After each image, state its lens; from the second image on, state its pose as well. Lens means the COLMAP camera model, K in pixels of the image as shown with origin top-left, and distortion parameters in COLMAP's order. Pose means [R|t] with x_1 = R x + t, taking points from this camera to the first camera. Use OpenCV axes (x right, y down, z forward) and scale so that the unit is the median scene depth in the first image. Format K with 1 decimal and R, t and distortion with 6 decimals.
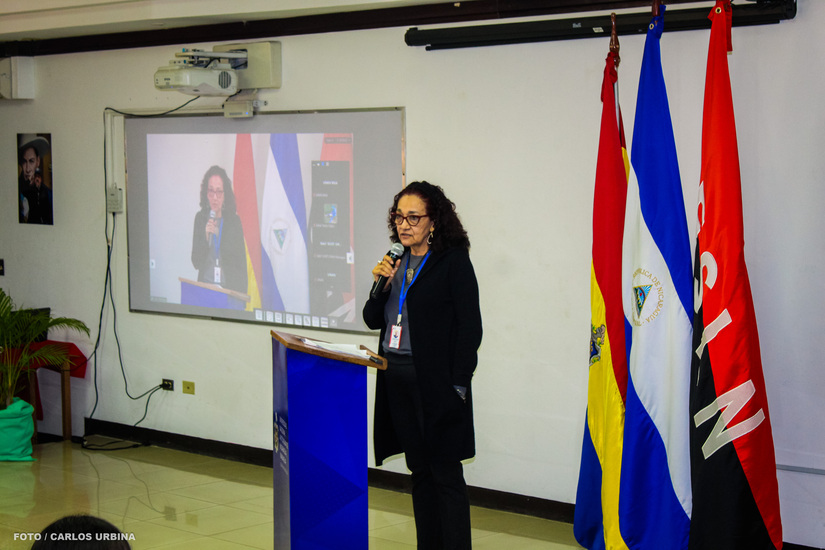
lens RADIAL K [[1716.4, 0, 412.5], [0, 1716.4, 275.0], [0, 0, 1]] dist [0.027794, 0.212052]
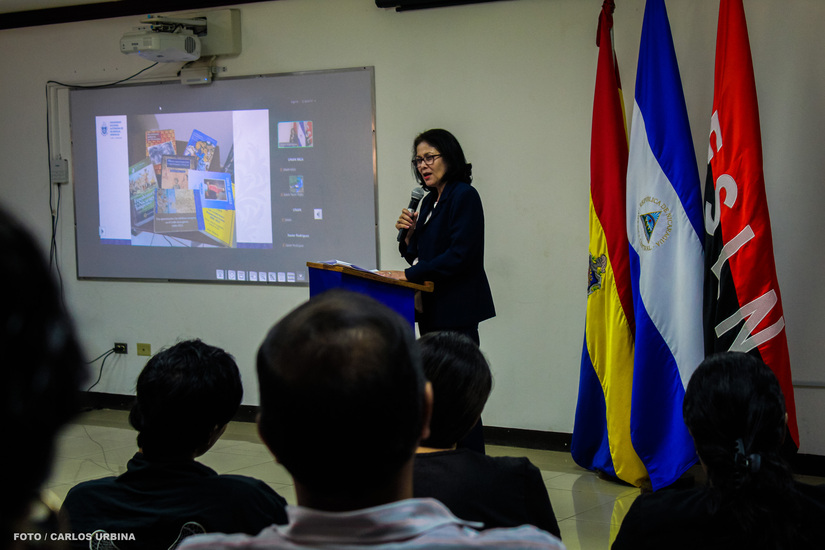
lens RADIAL K [[1626.6, 0, 412.5], [0, 1626.6, 275.0], [0, 0, 1]] dist [0.042485, 0.046876]
pose [[0.989656, -0.024058, 0.141430, -0.119638], [0.025829, 0.999609, -0.010704, 0.039320], [-0.141117, 0.014246, 0.989890, 0.010217]]
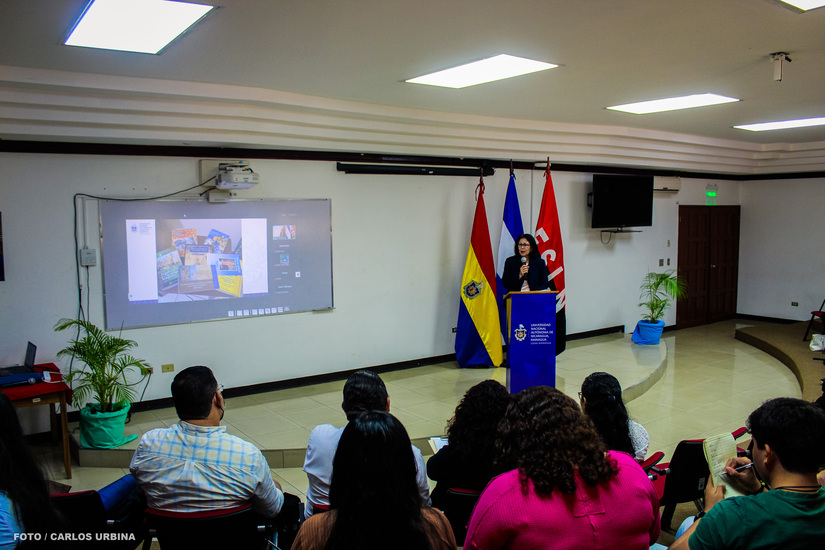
lens RADIAL K [[682.7, 0, 412.5], [0, 682.7, 275.0], [0, 0, 1]] dist [-0.163214, 0.142385]
pose [[0.176548, -0.075531, 0.981390, -0.777573], [0.084182, 0.994557, 0.061400, -0.045738], [-0.980686, 0.071775, 0.181945, 0.723083]]
